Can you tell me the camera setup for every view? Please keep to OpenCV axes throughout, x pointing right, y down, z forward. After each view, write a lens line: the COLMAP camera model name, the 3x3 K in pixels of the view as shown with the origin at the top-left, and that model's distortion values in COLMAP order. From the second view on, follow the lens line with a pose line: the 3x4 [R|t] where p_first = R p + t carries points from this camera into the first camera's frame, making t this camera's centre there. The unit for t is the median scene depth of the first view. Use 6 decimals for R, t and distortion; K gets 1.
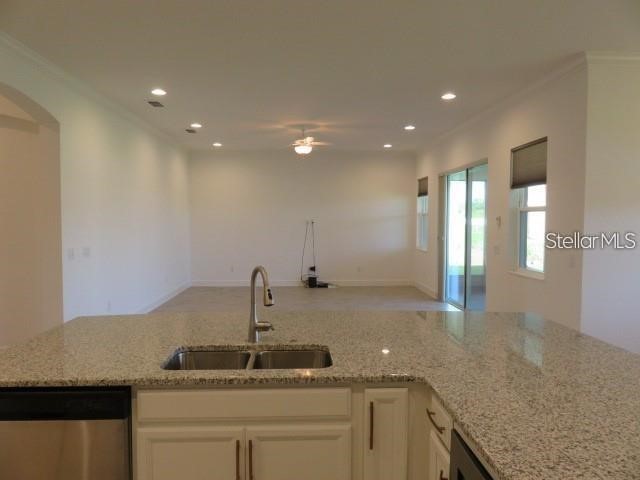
lens RADIAL K [[475.5, 0, 319.5], [0, 475.5, 239.9], [0, 0, 1]] dist [-0.019785, 0.009532]
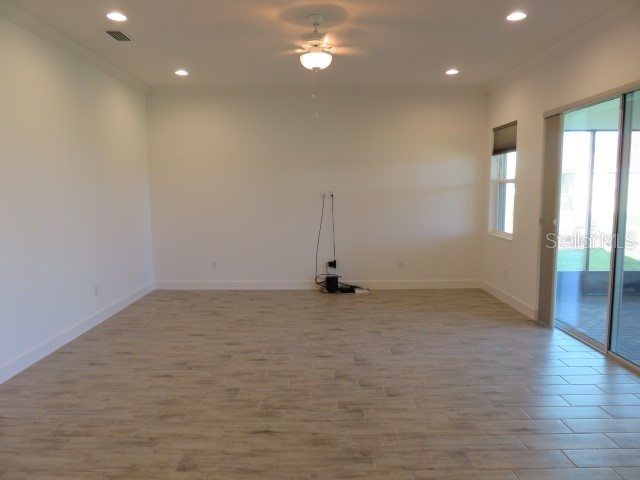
lens RADIAL K [[475.5, 0, 320.9], [0, 475.5, 238.4], [0, 0, 1]] dist [-0.019785, 0.009532]
pose [[0.999495, -0.002620, -0.031655, -0.009158], [0.004402, 0.998401, 0.056365, -0.014154], [0.031457, -0.056475, 0.997908, 0.332680]]
